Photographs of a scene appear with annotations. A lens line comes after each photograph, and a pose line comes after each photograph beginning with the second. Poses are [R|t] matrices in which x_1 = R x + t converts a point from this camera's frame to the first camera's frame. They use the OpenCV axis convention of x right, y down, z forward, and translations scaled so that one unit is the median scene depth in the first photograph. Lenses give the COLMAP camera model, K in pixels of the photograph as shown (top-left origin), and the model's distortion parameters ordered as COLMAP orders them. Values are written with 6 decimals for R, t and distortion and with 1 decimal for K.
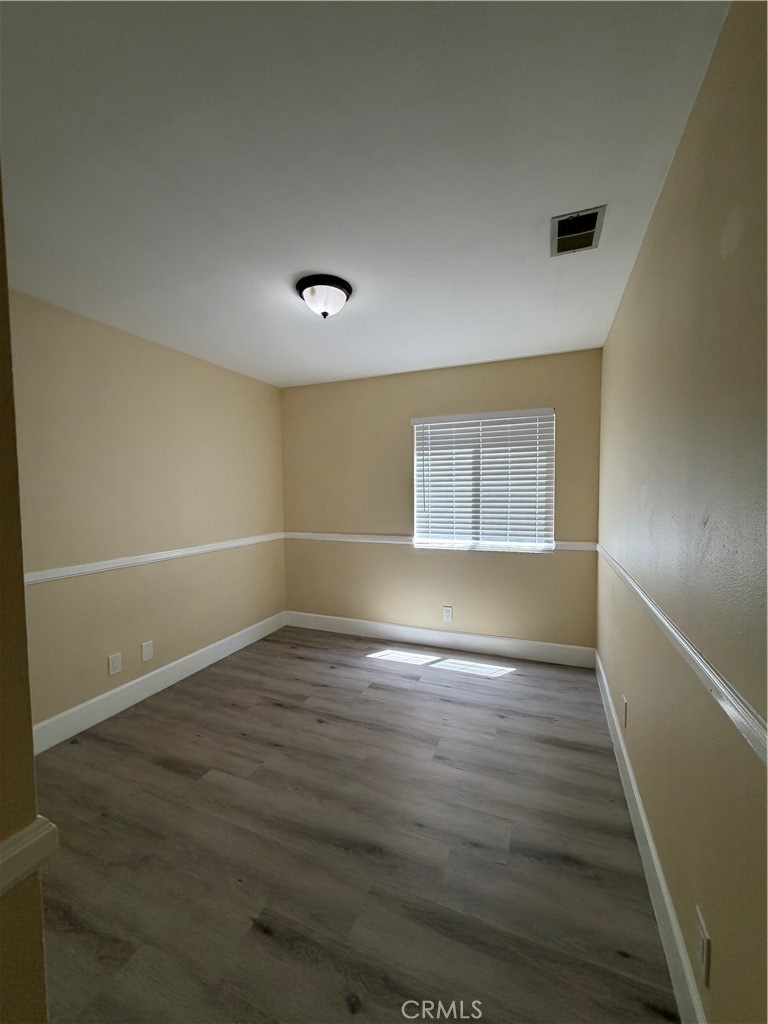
lens RADIAL K [[409.7, 0, 381.7], [0, 409.7, 511.8], [0, 0, 1]] dist [0.001646, -0.000186]
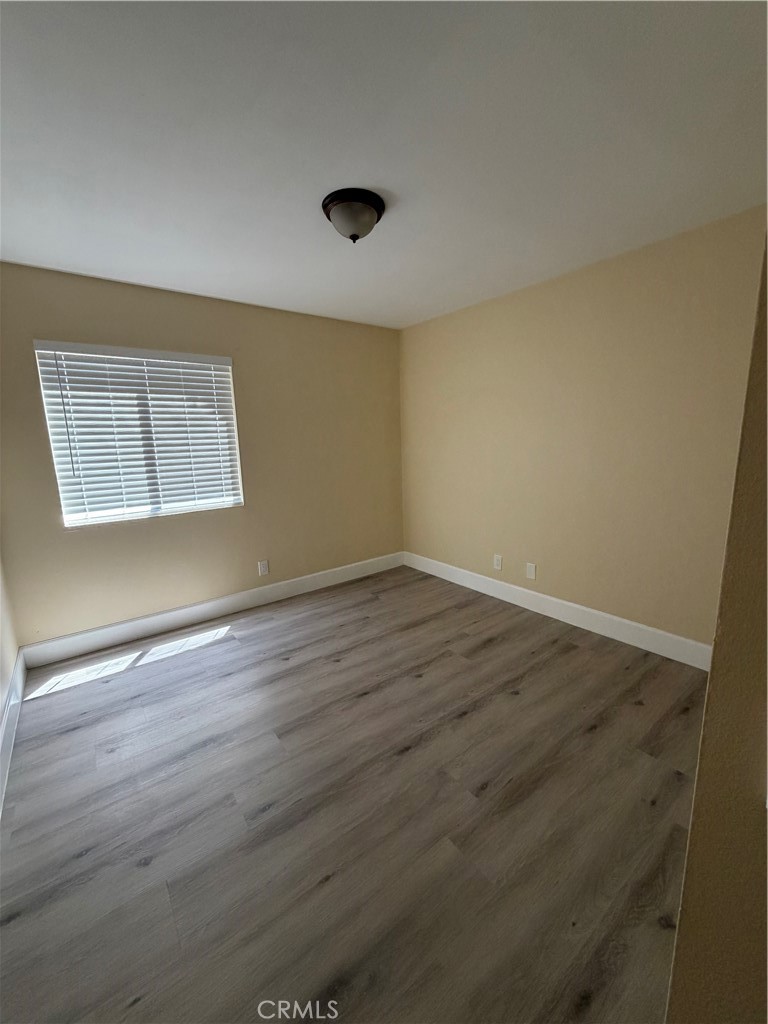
lens RADIAL K [[409.7, 0, 384.1], [0, 409.7, 512.1], [0, 0, 1]] dist [0.001646, -0.000186]
pose [[0.481776, -0.161452, 0.861293, -0.281875], [0.064567, 0.986749, 0.148853, -0.011839], [-0.873913, -0.016103, 0.485816, 0.173338]]
